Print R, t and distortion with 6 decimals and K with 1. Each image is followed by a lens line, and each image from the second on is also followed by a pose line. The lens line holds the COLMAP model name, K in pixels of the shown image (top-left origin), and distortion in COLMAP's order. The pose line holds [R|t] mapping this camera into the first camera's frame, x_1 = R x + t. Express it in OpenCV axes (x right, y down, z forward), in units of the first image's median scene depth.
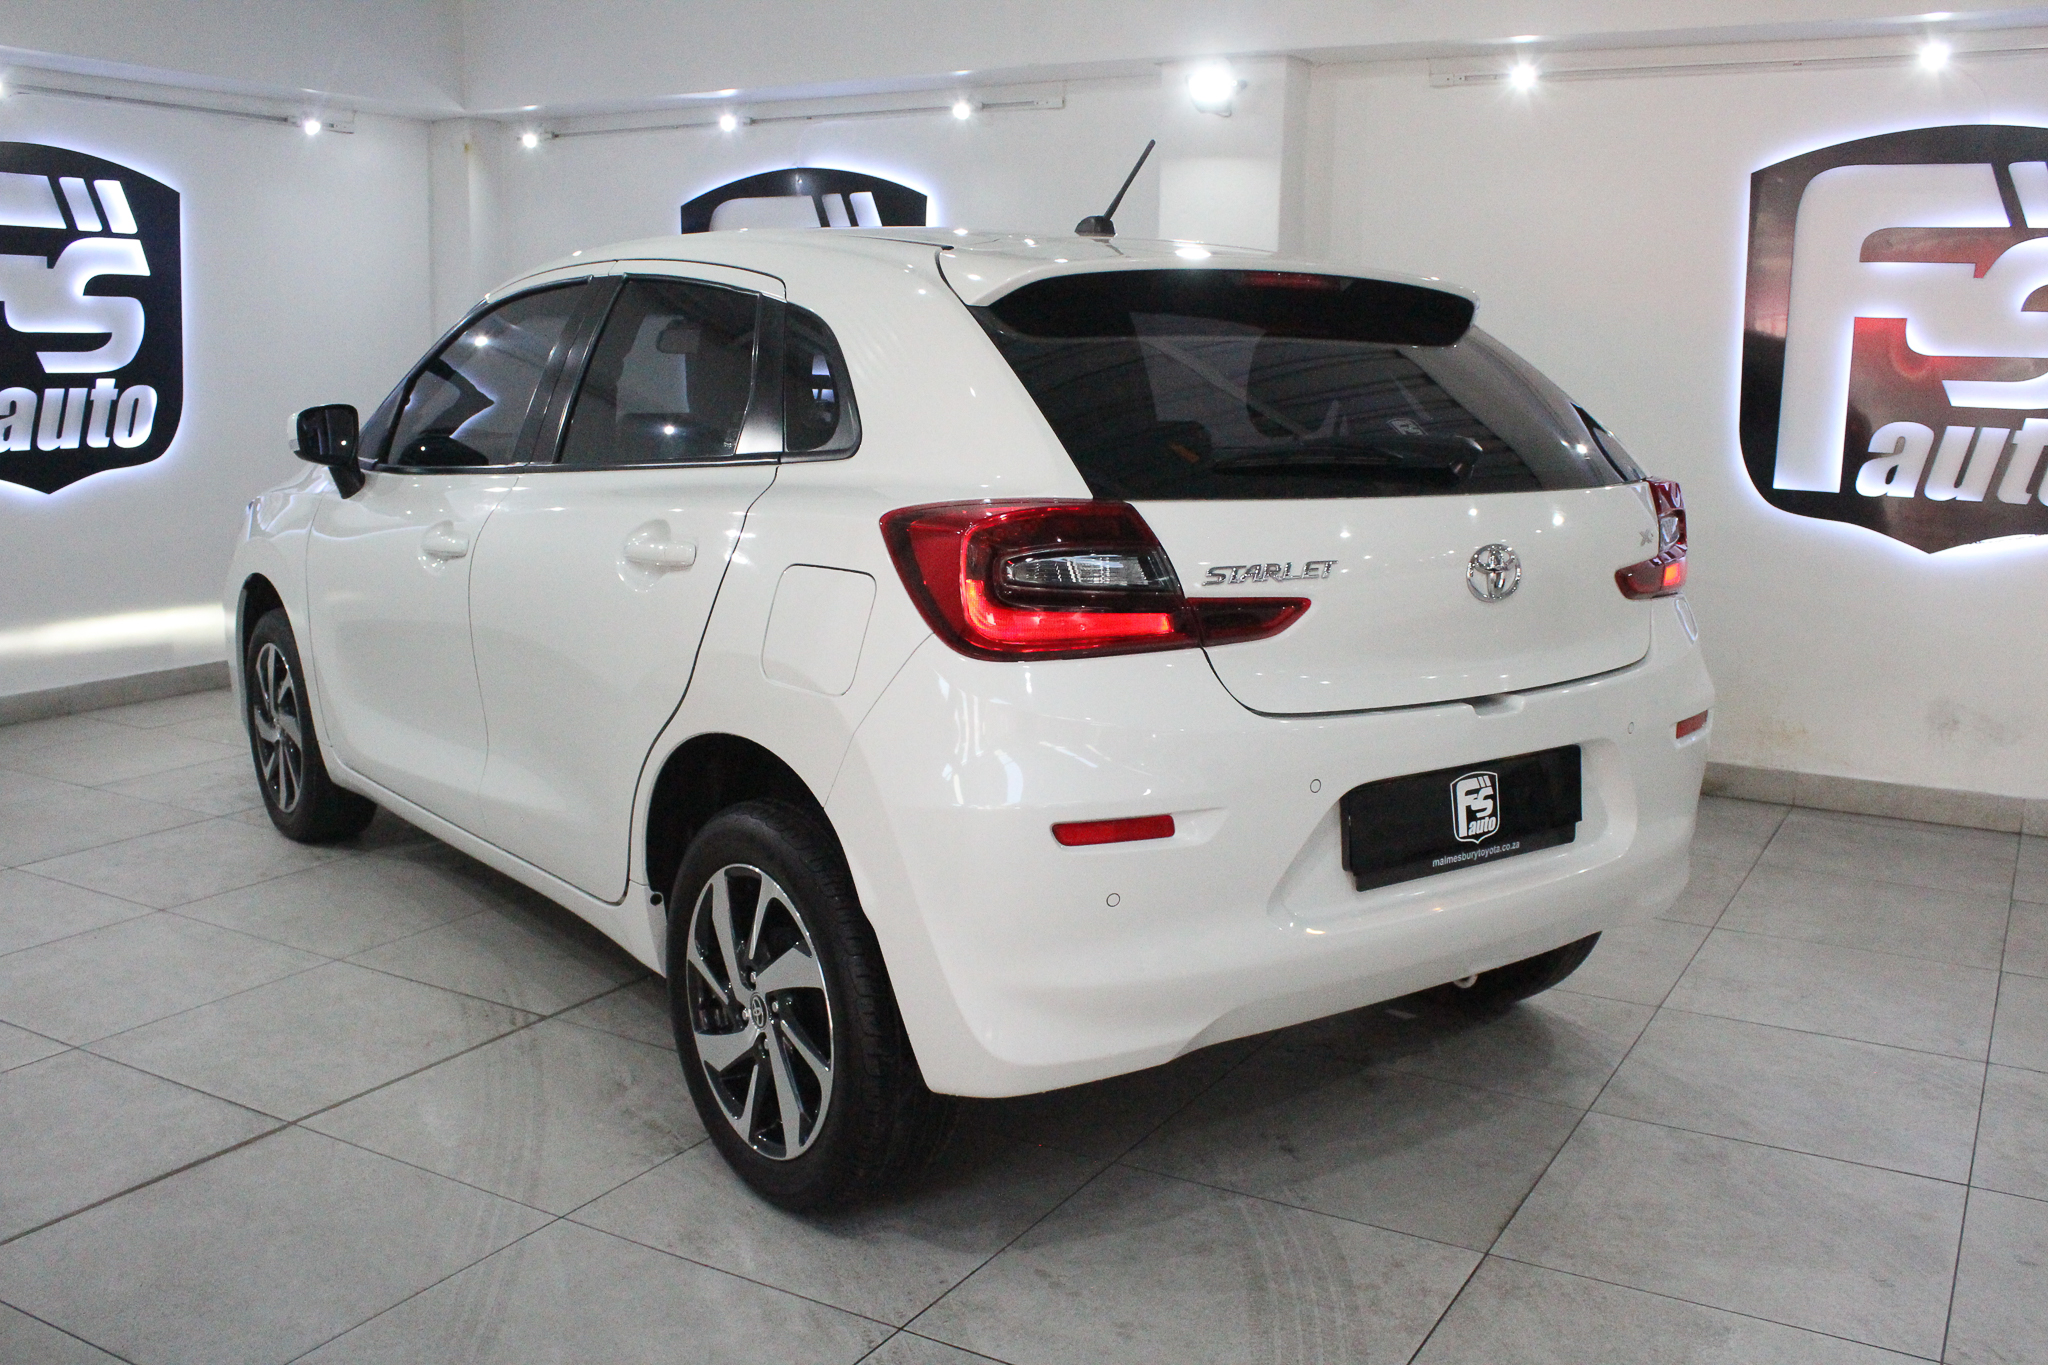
lens RADIAL K [[1871.3, 0, 1024.0], [0, 1871.3, 682.5], [0, 0, 1]] dist [-0.143753, 0.129587]
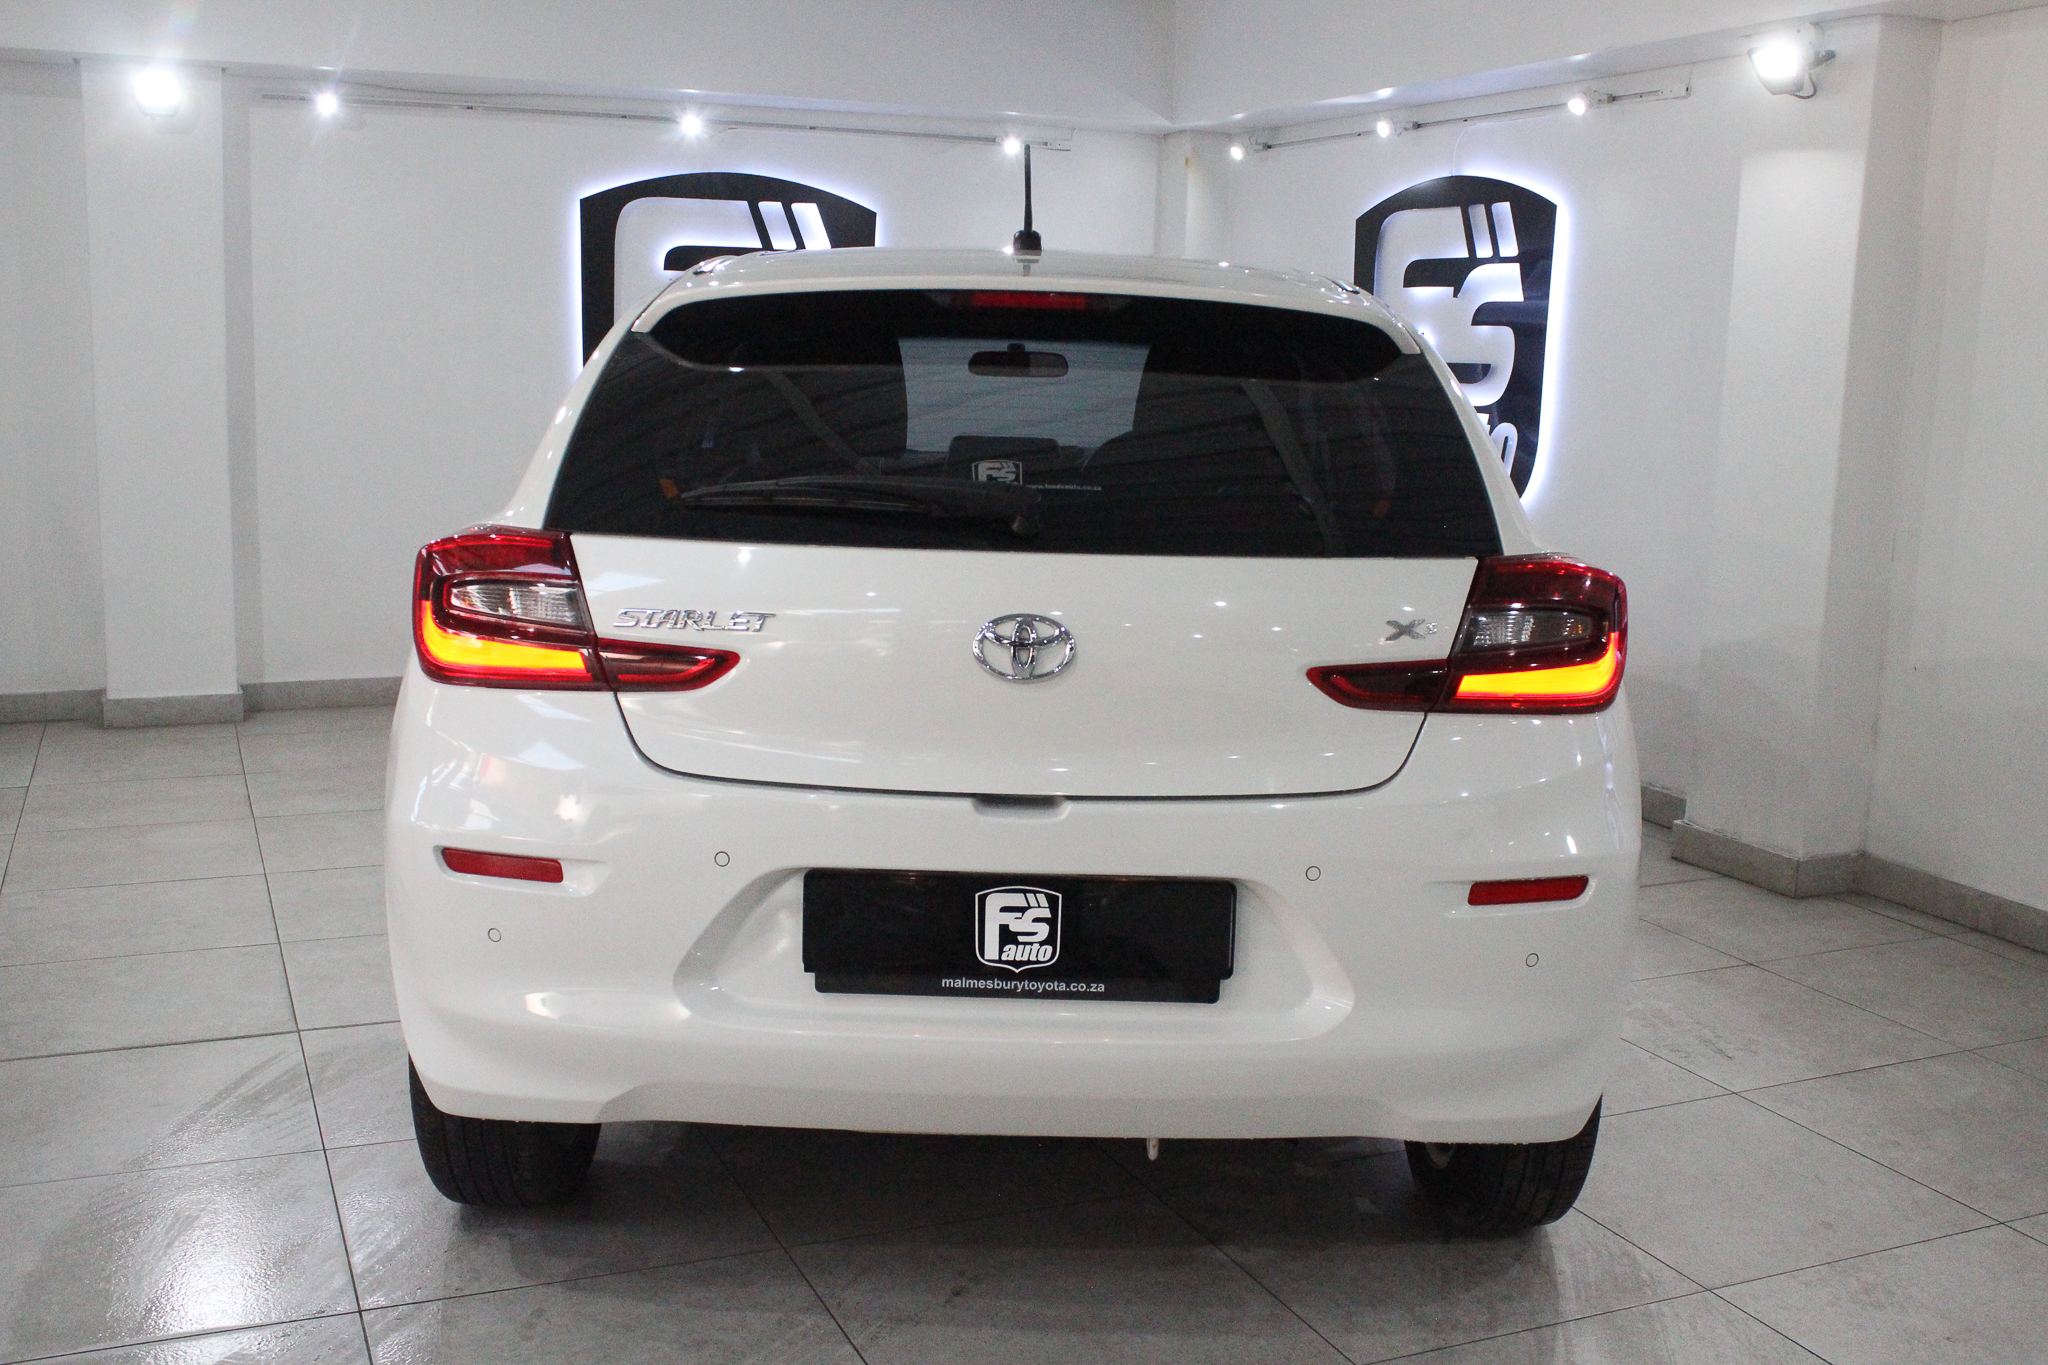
lens RADIAL K [[2026.1, 0, 1024.0], [0, 2026.1, 682.5], [0, 0, 1]] dist [-0.106411, 0.005557]
pose [[0.806663, 0.104703, -0.581663, 0.752601], [-0.119302, 0.992769, 0.013253, -0.054175], [0.578845, 0.058703, 0.813322, 0.252507]]
